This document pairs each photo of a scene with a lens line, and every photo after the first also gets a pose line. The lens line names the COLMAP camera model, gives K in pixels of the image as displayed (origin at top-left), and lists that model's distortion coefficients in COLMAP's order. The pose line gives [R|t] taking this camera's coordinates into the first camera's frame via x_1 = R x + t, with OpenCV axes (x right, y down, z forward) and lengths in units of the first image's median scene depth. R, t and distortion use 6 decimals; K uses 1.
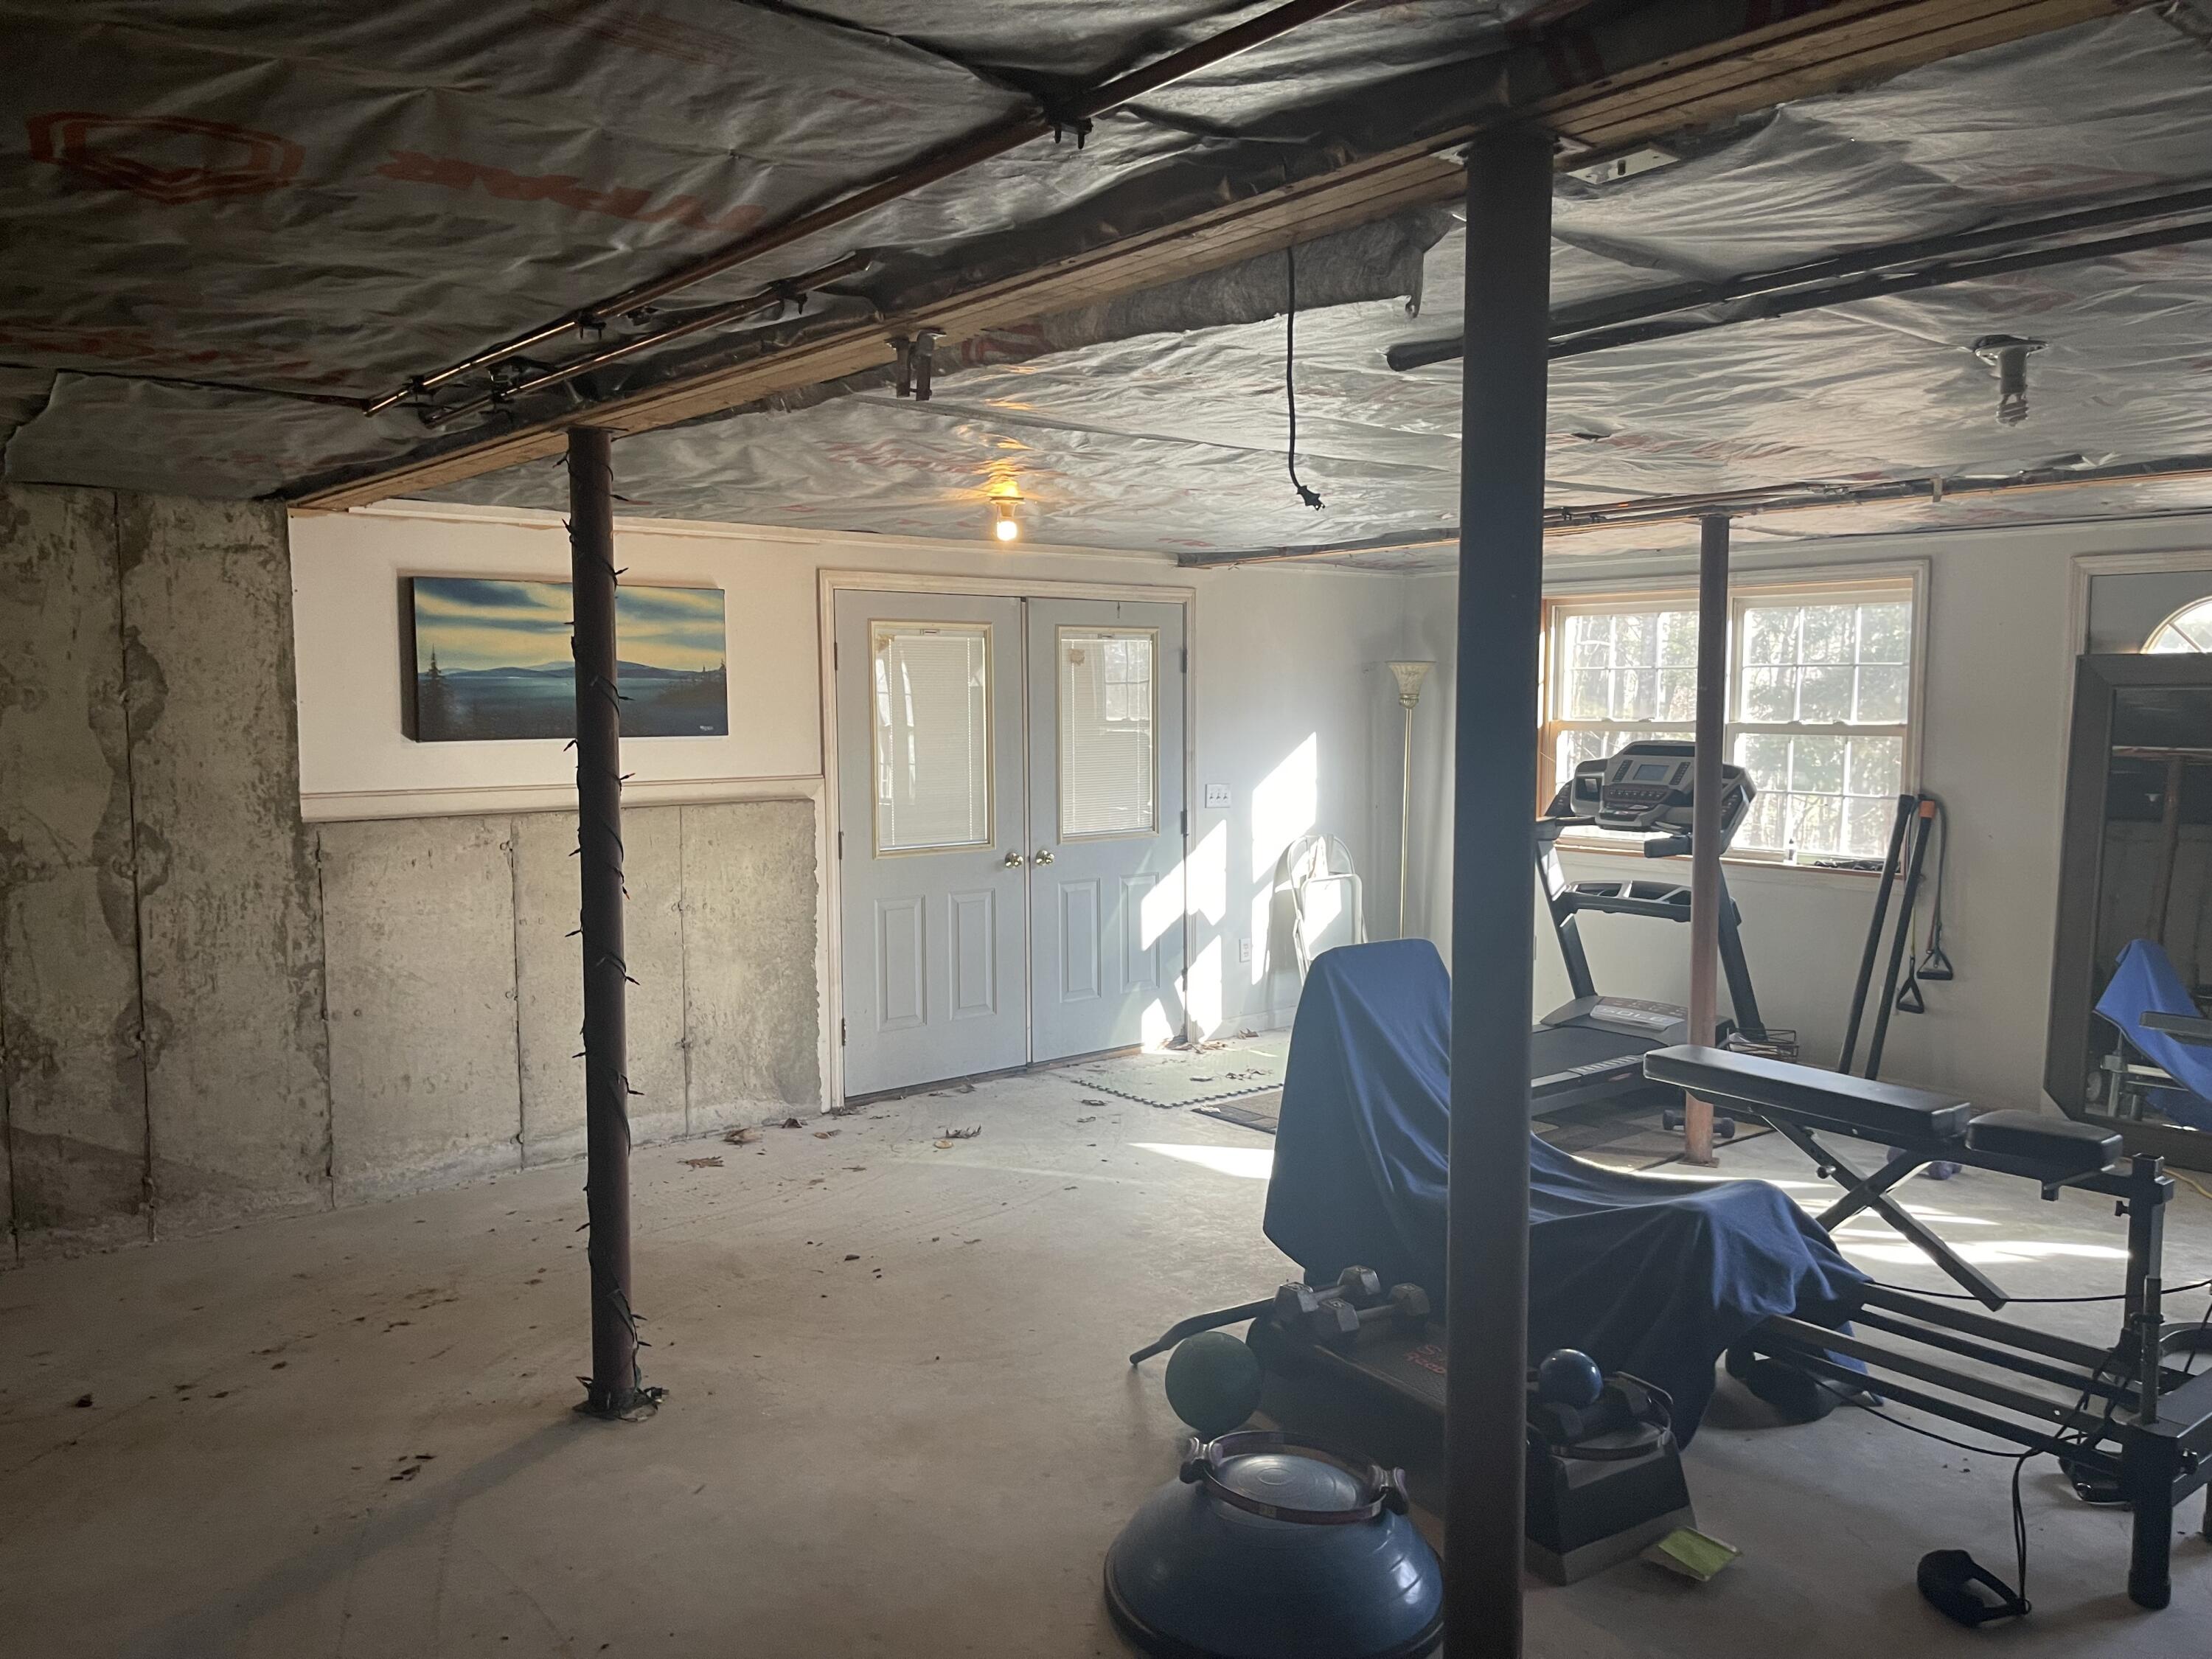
lens RADIAL K [[1657.9, 0, 1091.3], [0, 1657.9, 834.8], [0, 0, 1]] dist [0.071465, -0.082618]
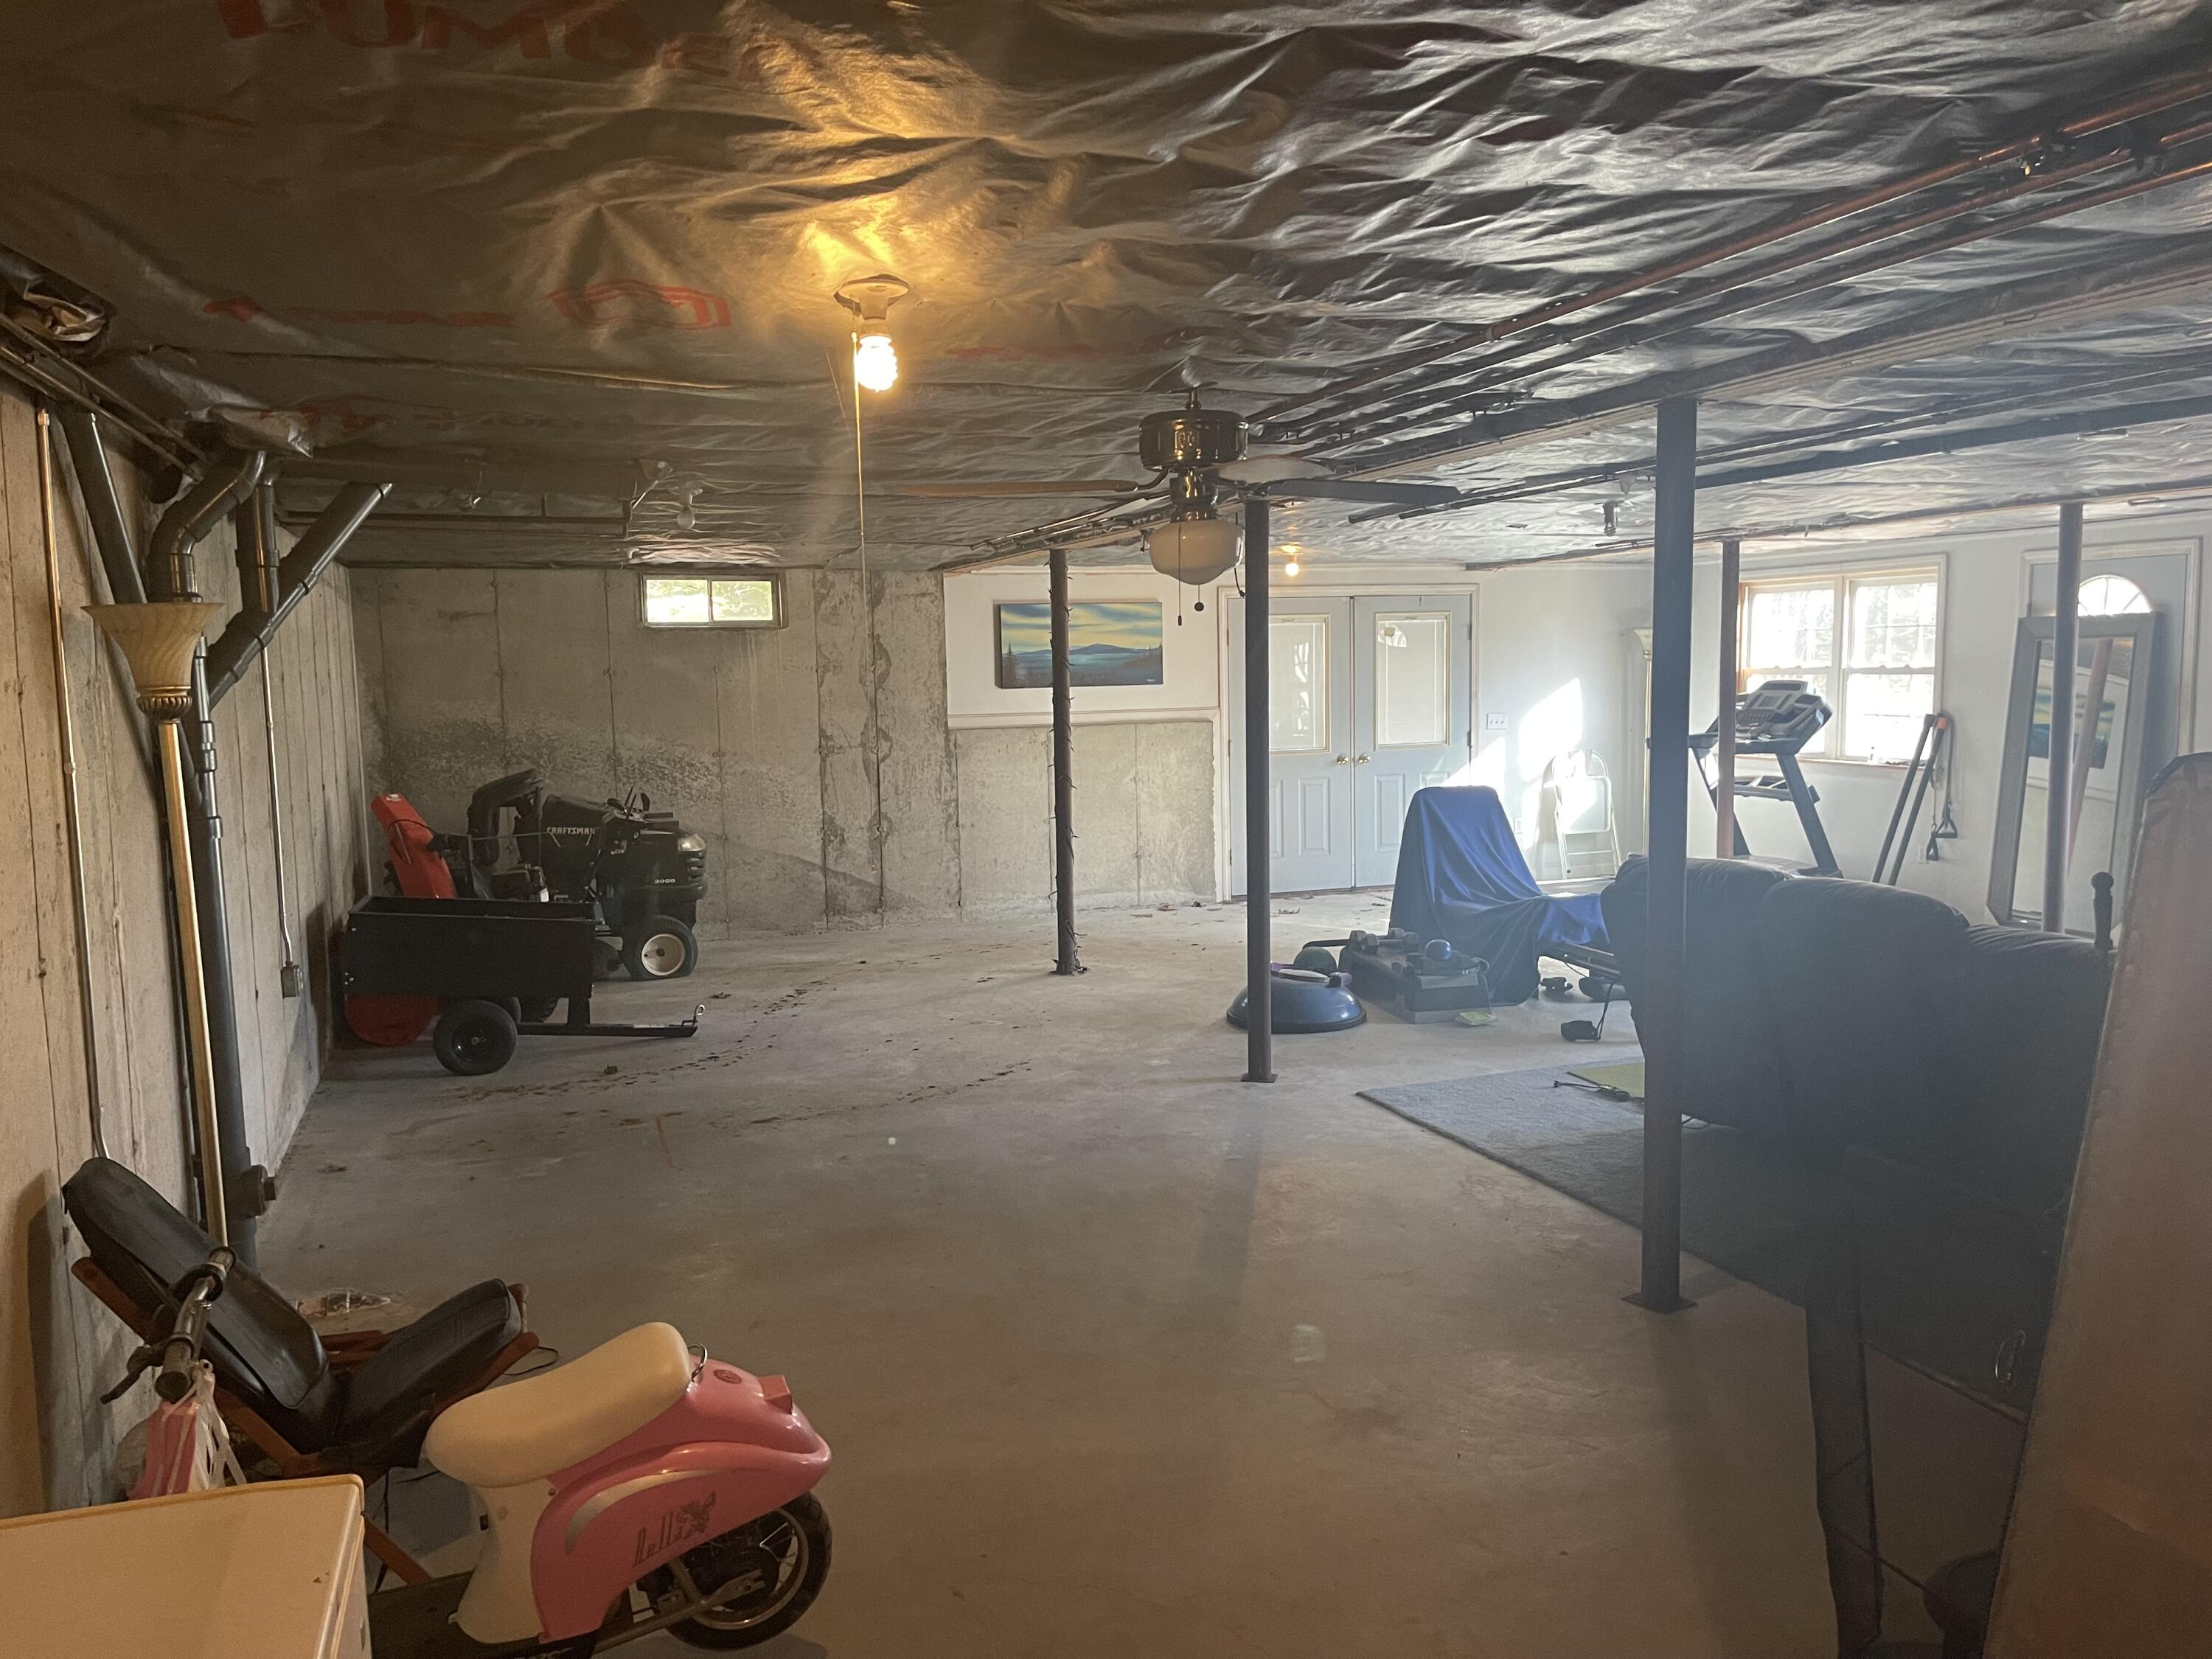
lens RADIAL K [[1657.9, 0, 1104.6], [0, 1657.9, 833.8], [0, 0, 1]] dist [0.071465, -0.082618]
pose [[0.939056, 0.018242, -0.343279, 0.340103], [-0.010692, 0.999658, 0.023873, 0.059483], [0.343597, -0.018747, 0.938930, -0.702147]]
